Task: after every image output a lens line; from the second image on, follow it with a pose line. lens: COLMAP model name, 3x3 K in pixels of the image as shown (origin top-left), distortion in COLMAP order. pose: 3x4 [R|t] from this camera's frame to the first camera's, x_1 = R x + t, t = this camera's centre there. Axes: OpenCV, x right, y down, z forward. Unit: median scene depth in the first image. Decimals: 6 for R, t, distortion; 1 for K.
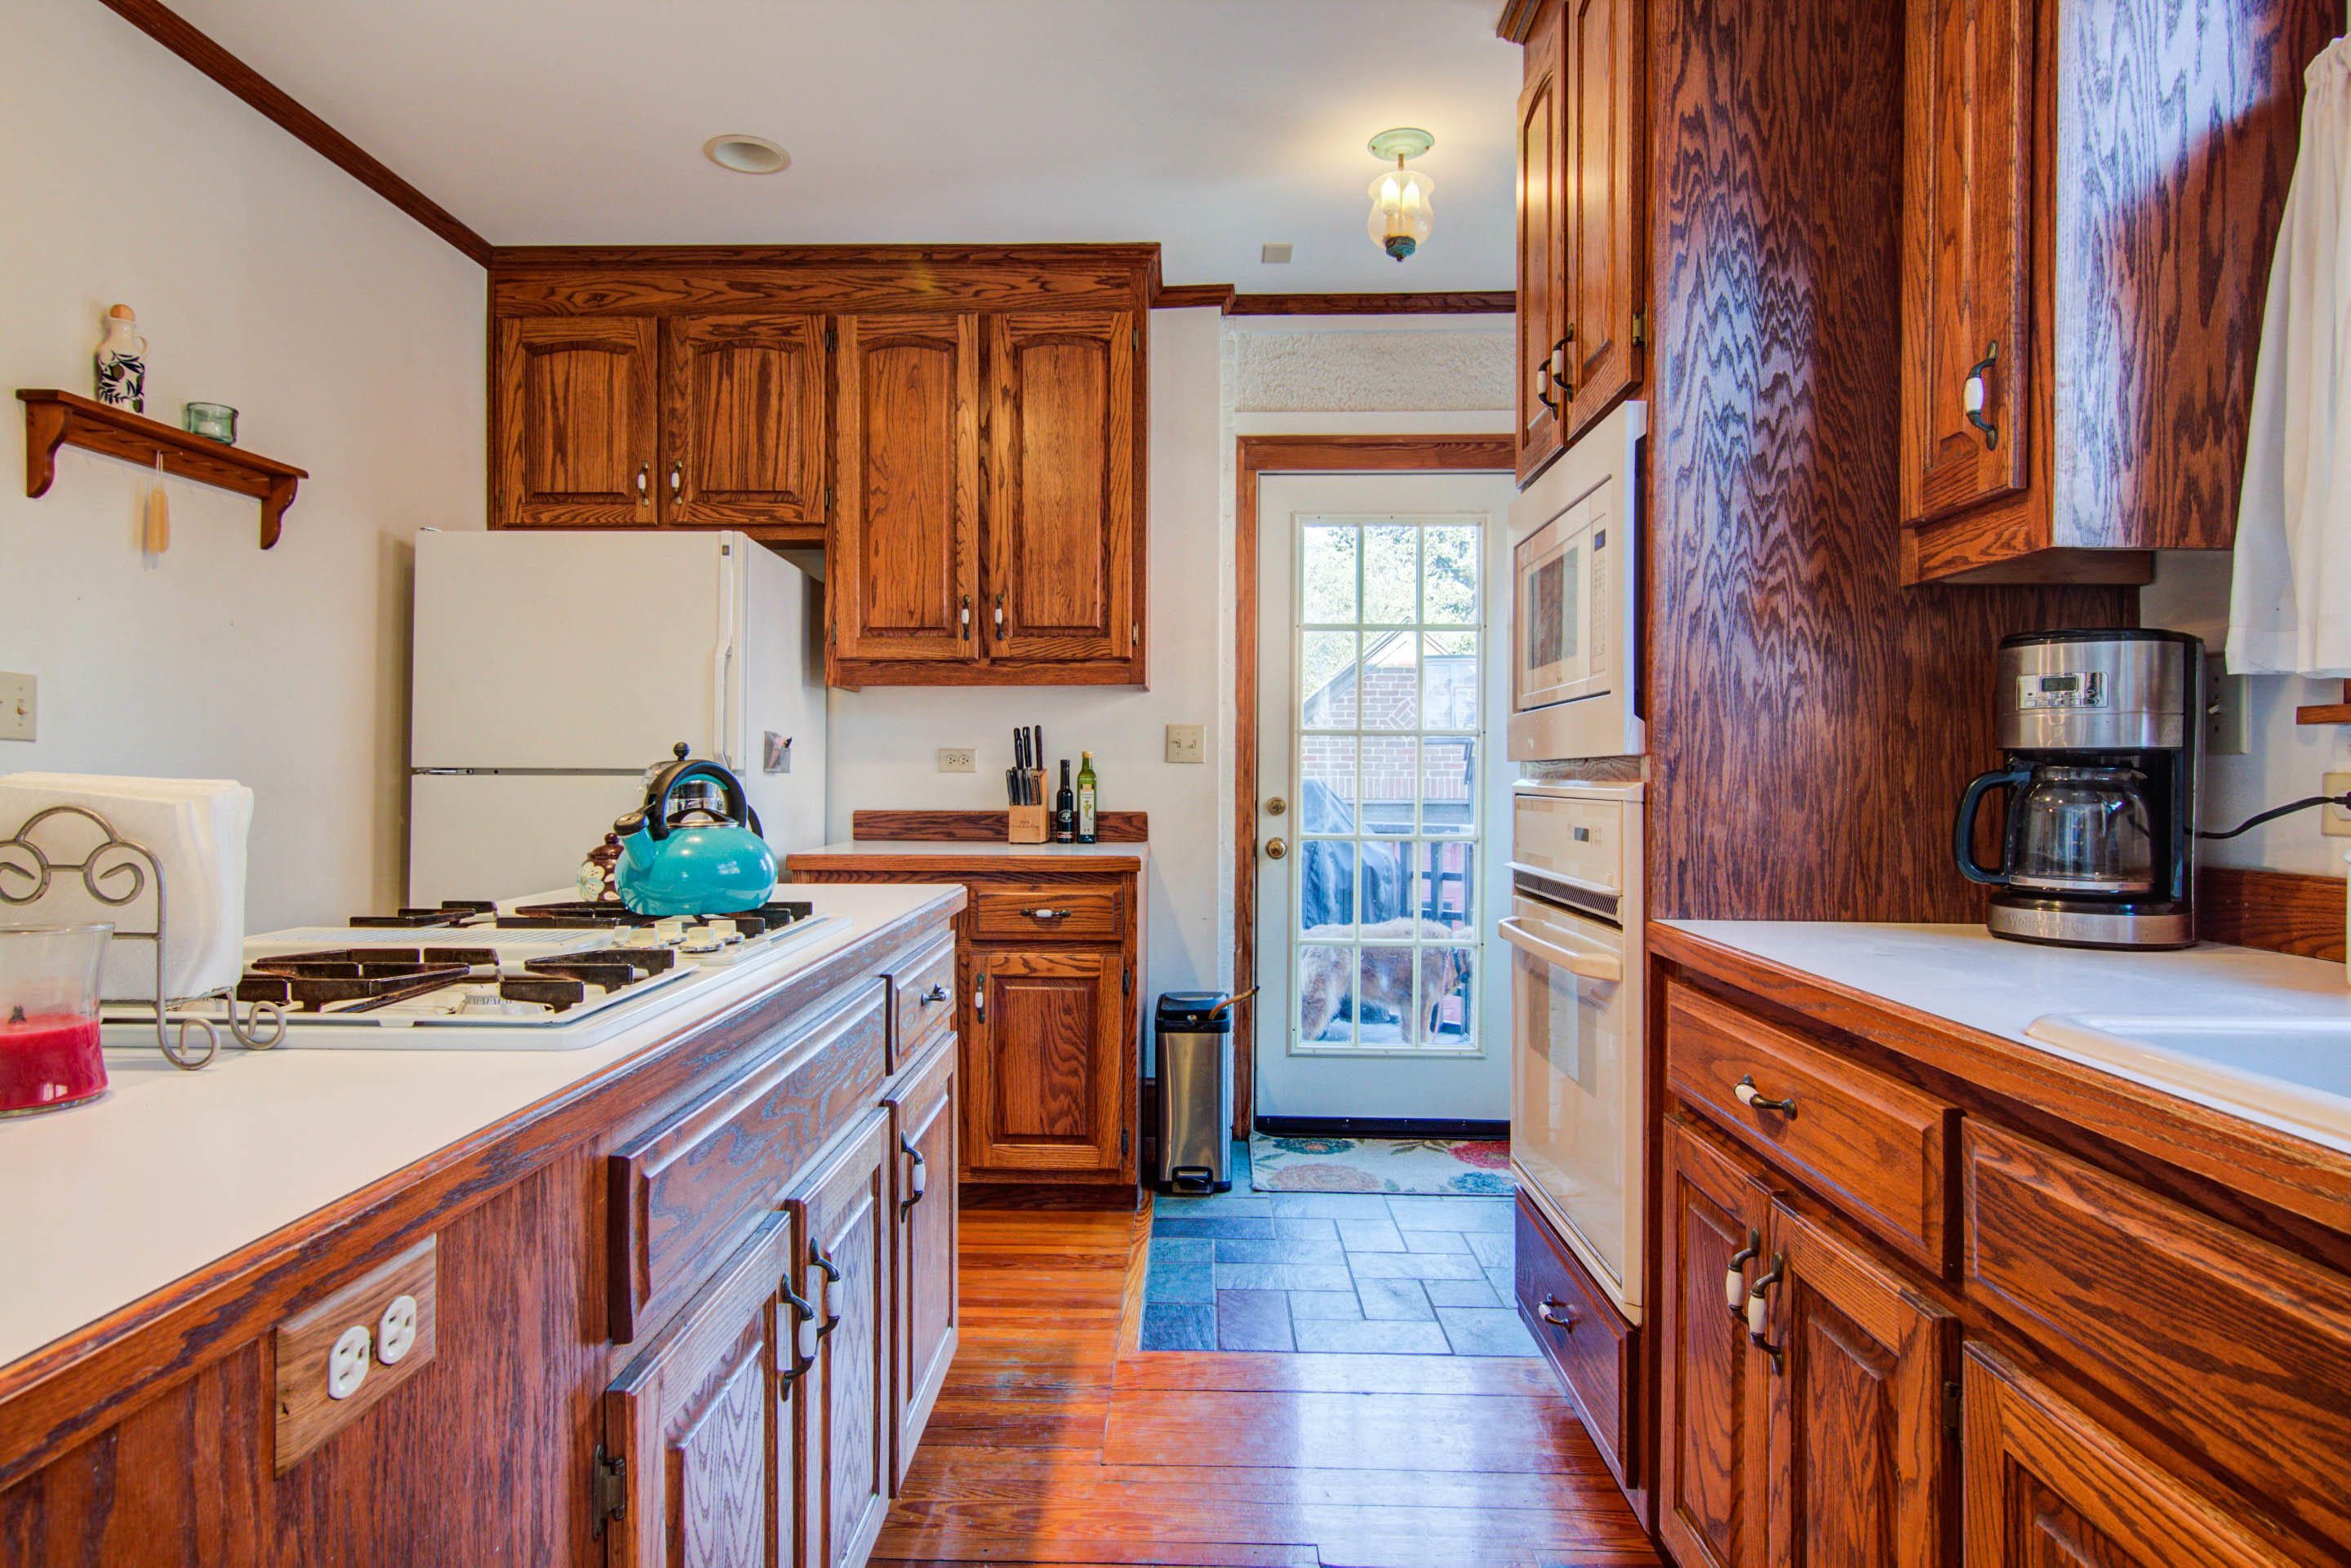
lens RADIAL K [[1284.8, 0, 1167.4], [0, 1284.8, 777.0], [0, 0, 1]] dist [0.001596, 0.001650]
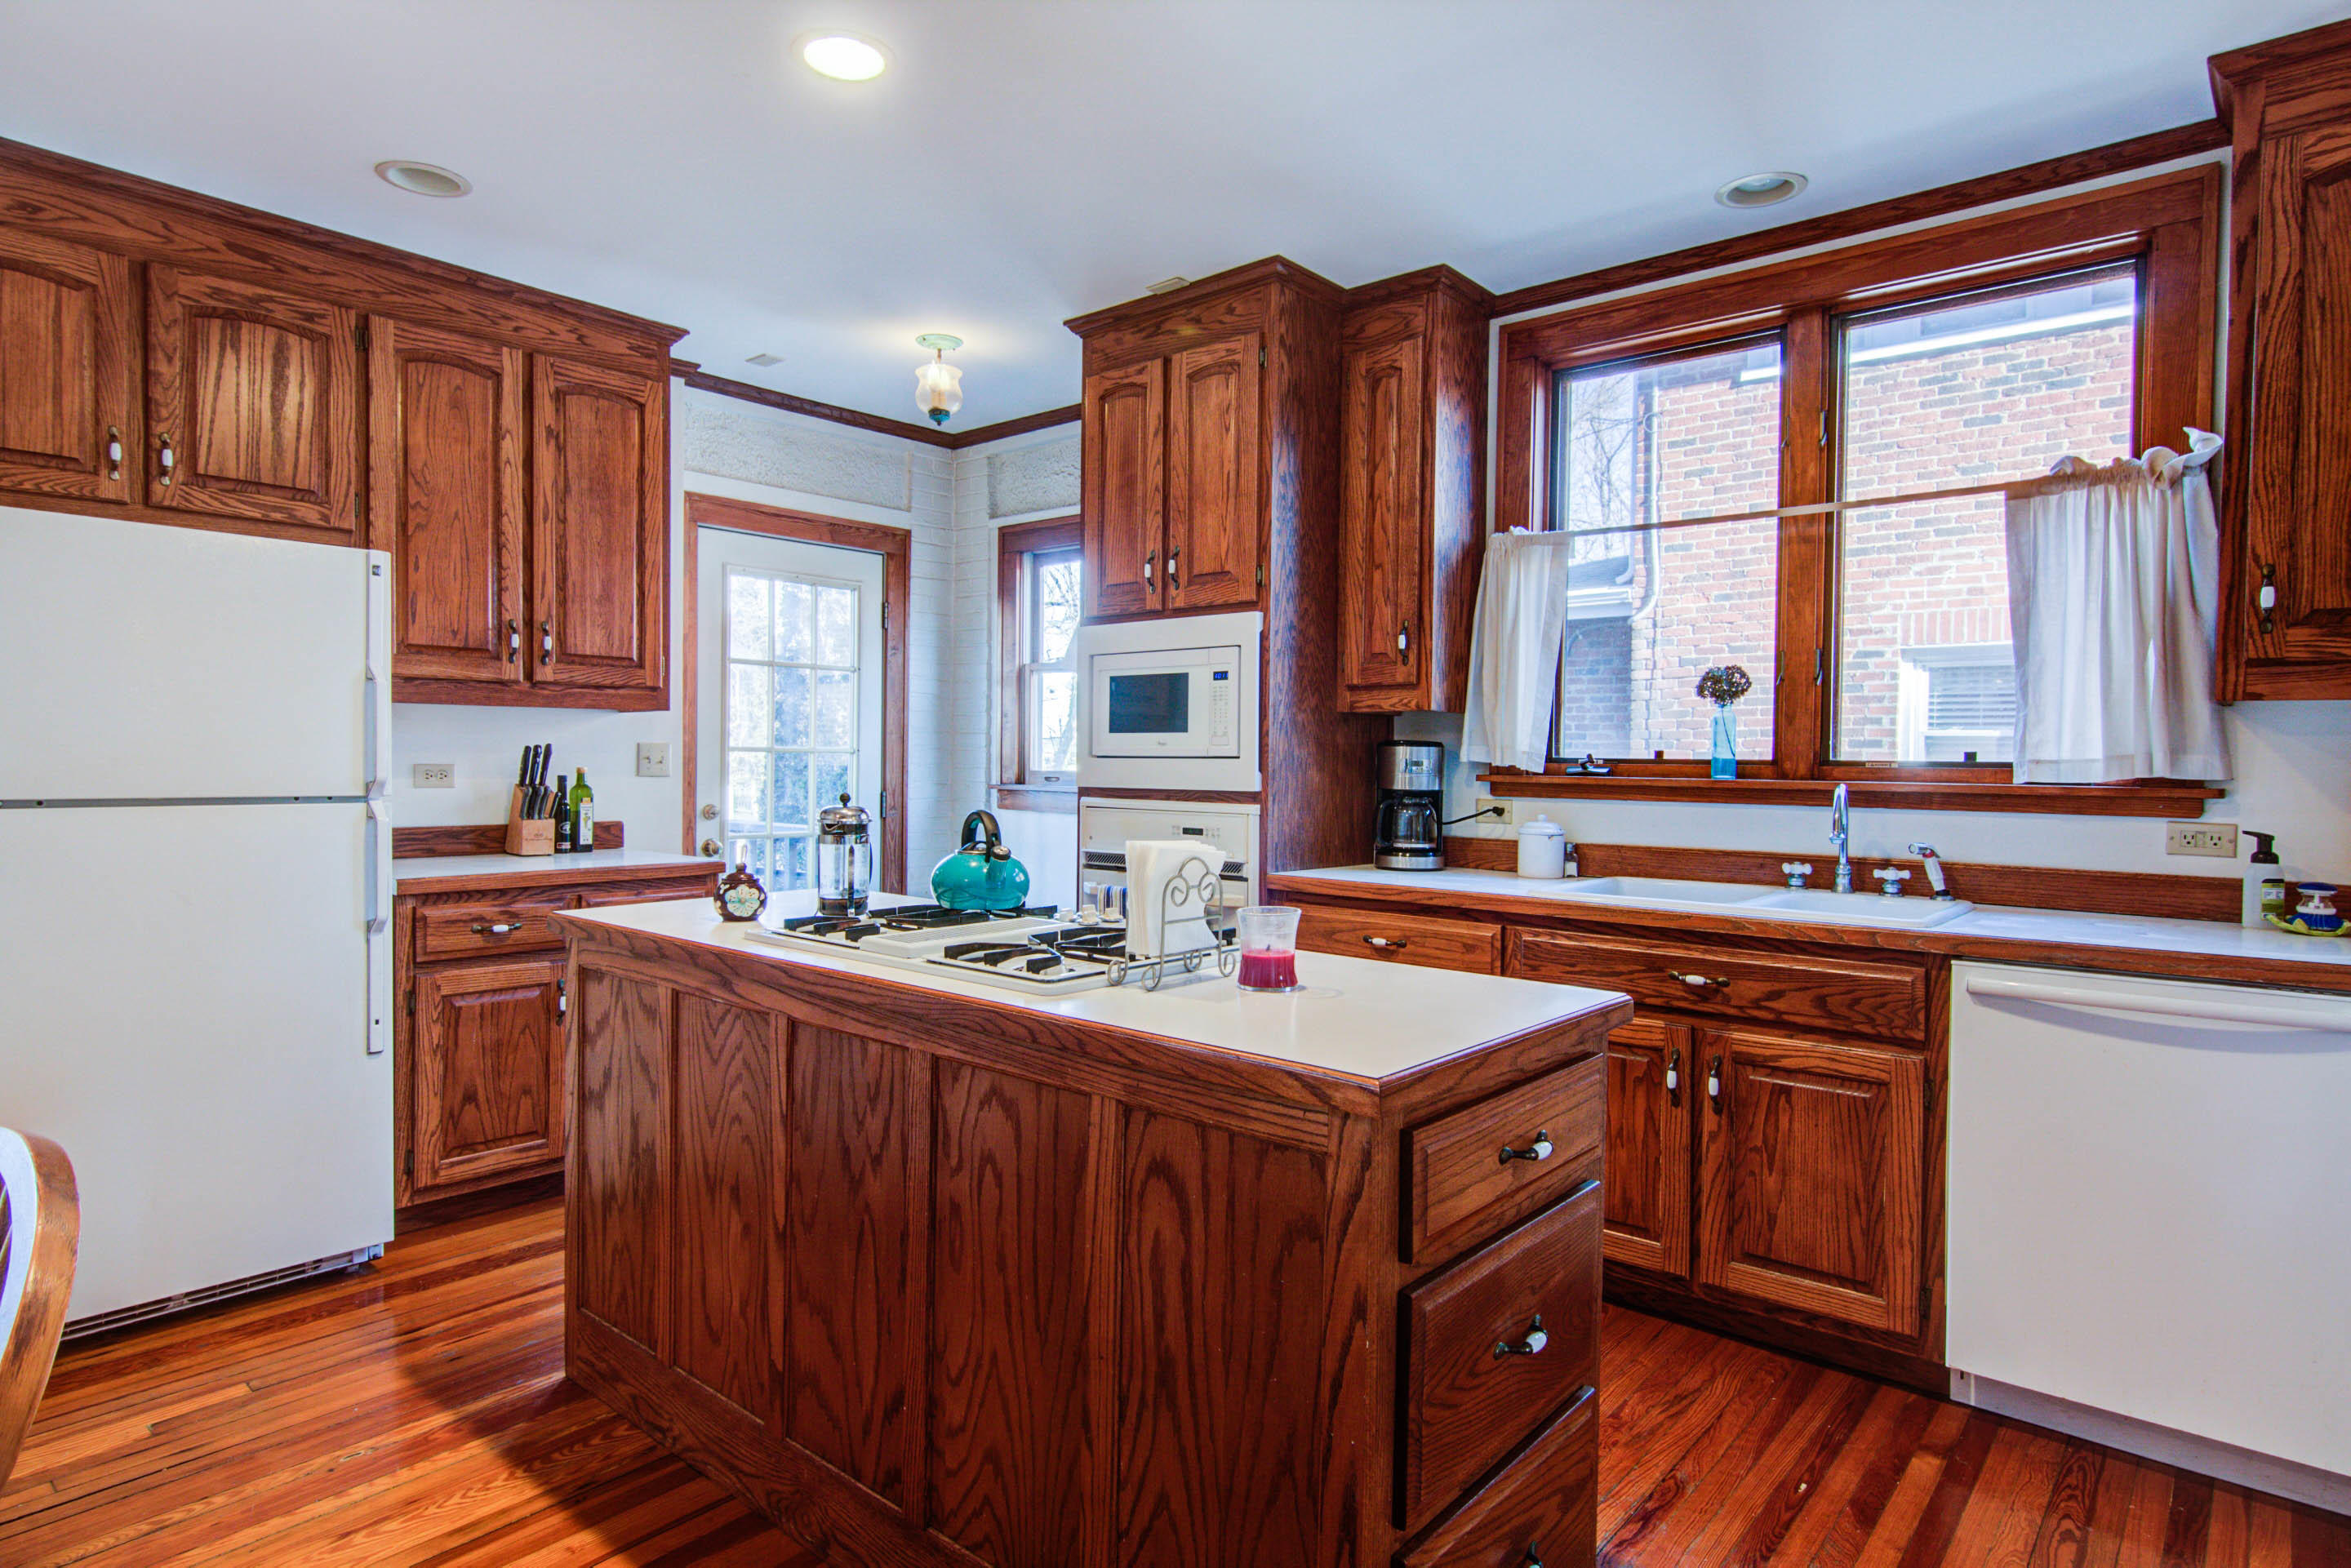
lens RADIAL K [[1284.8, 0, 1163.9], [0, 1284.8, 774.7], [0, 0, 1]] dist [0.001596, 0.001650]
pose [[0.631589, -0.007025, 0.775271, -0.629382], [-0.007509, 0.999857, 0.015177, -0.035929], [-0.775267, -0.015407, 0.631446, -0.068093]]
